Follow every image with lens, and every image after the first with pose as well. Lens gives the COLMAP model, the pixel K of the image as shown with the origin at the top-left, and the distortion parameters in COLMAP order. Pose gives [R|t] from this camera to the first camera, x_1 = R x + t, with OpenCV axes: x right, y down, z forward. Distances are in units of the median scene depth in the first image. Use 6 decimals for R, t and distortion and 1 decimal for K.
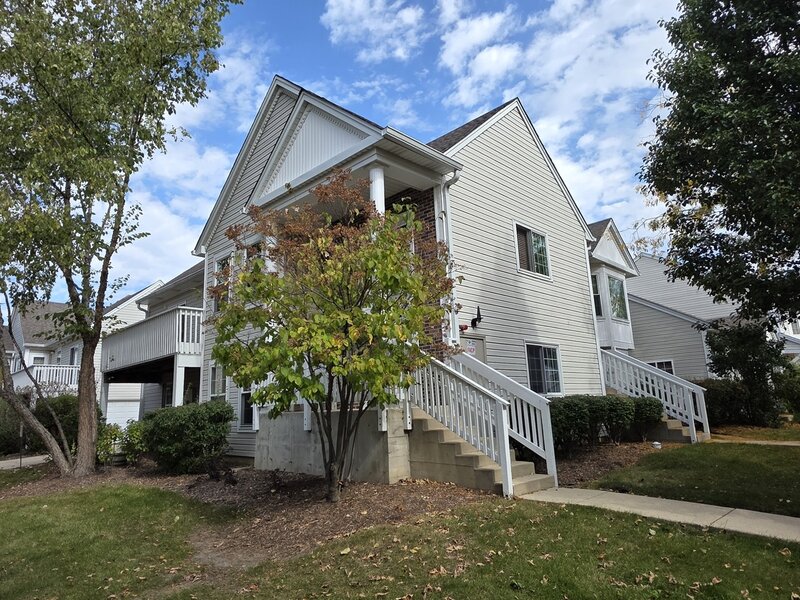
lens RADIAL K [[523.8, 0, 399.5], [0, 523.8, 299.5], [0, 0, 1]] dist [-0.002343, -0.003255]
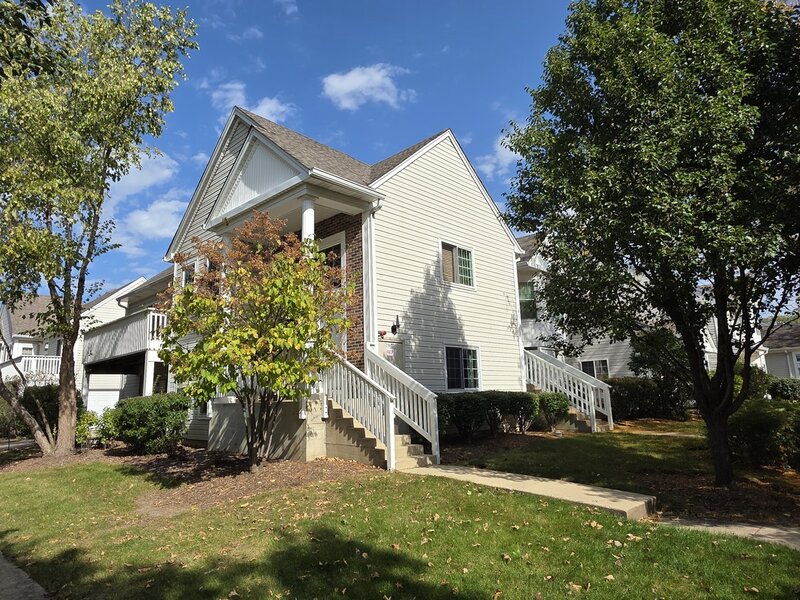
lens RADIAL K [[523.8, 0, 400.4], [0, 523.8, 301.4], [0, 0, 1]] dist [-0.002343, -0.003255]
pose [[0.999831, 0.012765, 0.013258, 0.124353], [-0.013037, 0.999702, 0.020627, -0.037401], [-0.012991, -0.020796, 0.999699, -0.161174]]
